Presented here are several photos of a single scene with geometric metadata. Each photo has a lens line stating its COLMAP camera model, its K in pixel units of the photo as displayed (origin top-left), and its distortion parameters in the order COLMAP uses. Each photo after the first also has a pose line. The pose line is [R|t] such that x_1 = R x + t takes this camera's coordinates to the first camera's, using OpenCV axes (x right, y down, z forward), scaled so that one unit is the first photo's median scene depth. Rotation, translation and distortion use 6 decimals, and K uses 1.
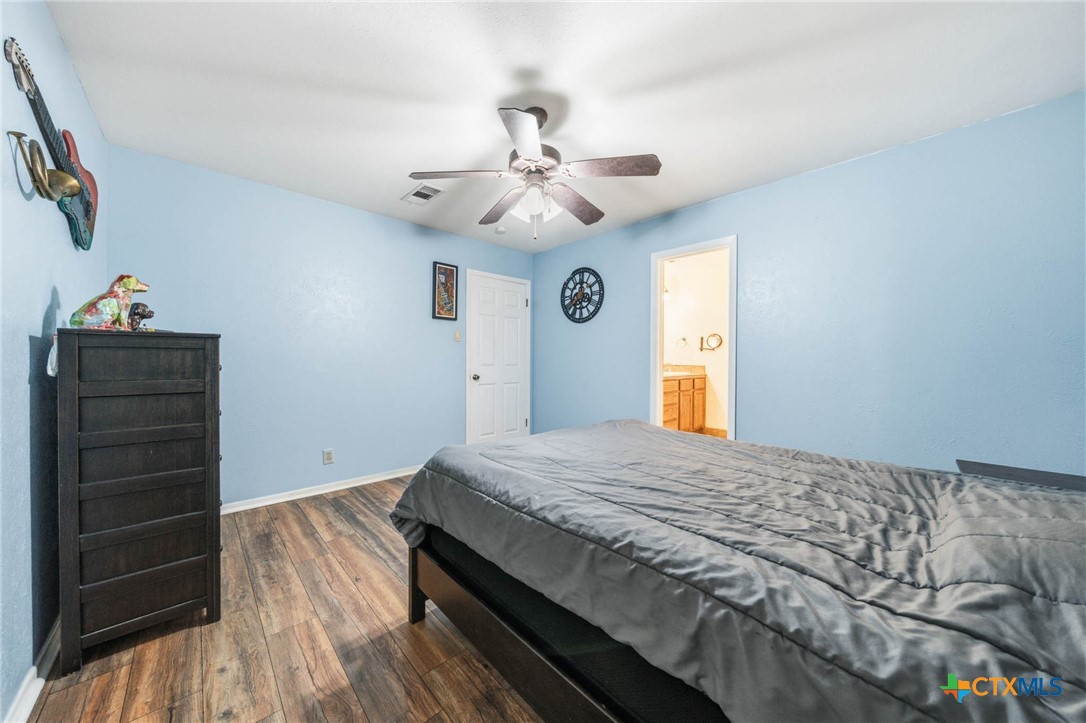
lens RADIAL K [[372.8, 0, 538.4], [0, 372.8, 360.2], [0, 0, 1]] dist [0.000589, 0.000010]
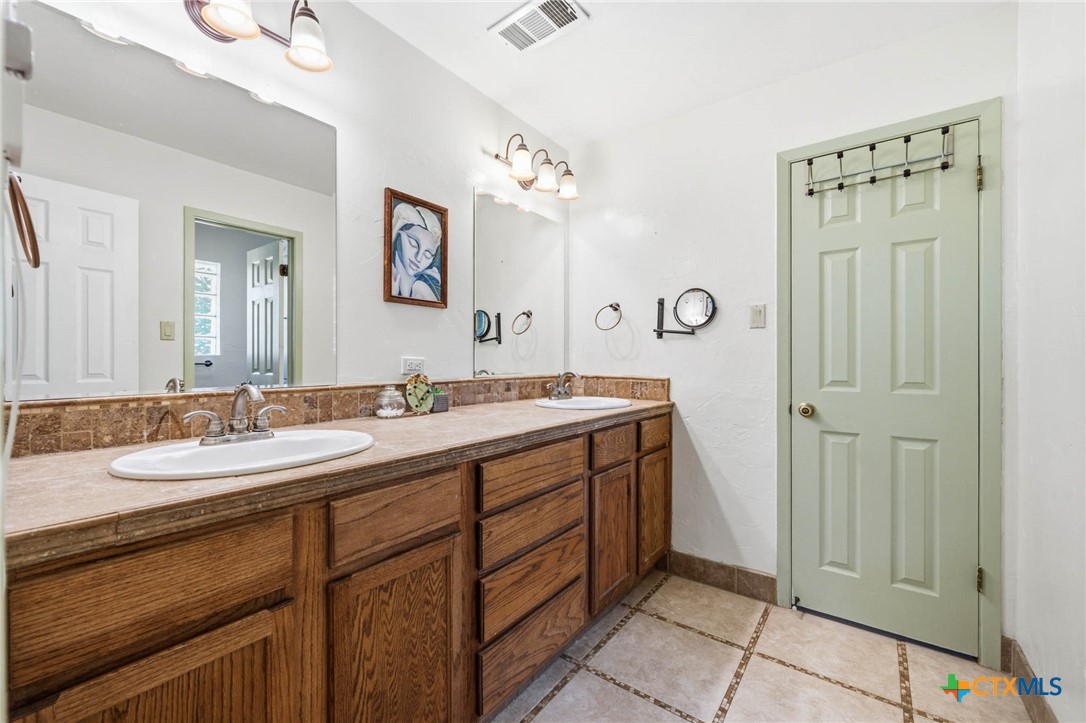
lens RADIAL K [[419.2, 0, 543.1], [0, 419.2, 361.2], [0, 0, 1]] dist [-0.000015, 0.000002]
pose [[0.987147, -0.002194, 0.159802, 0.297307], [0.003231, 0.999975, -0.006228, -0.000638], [-0.159785, 0.006664, 0.987129, 0.702319]]
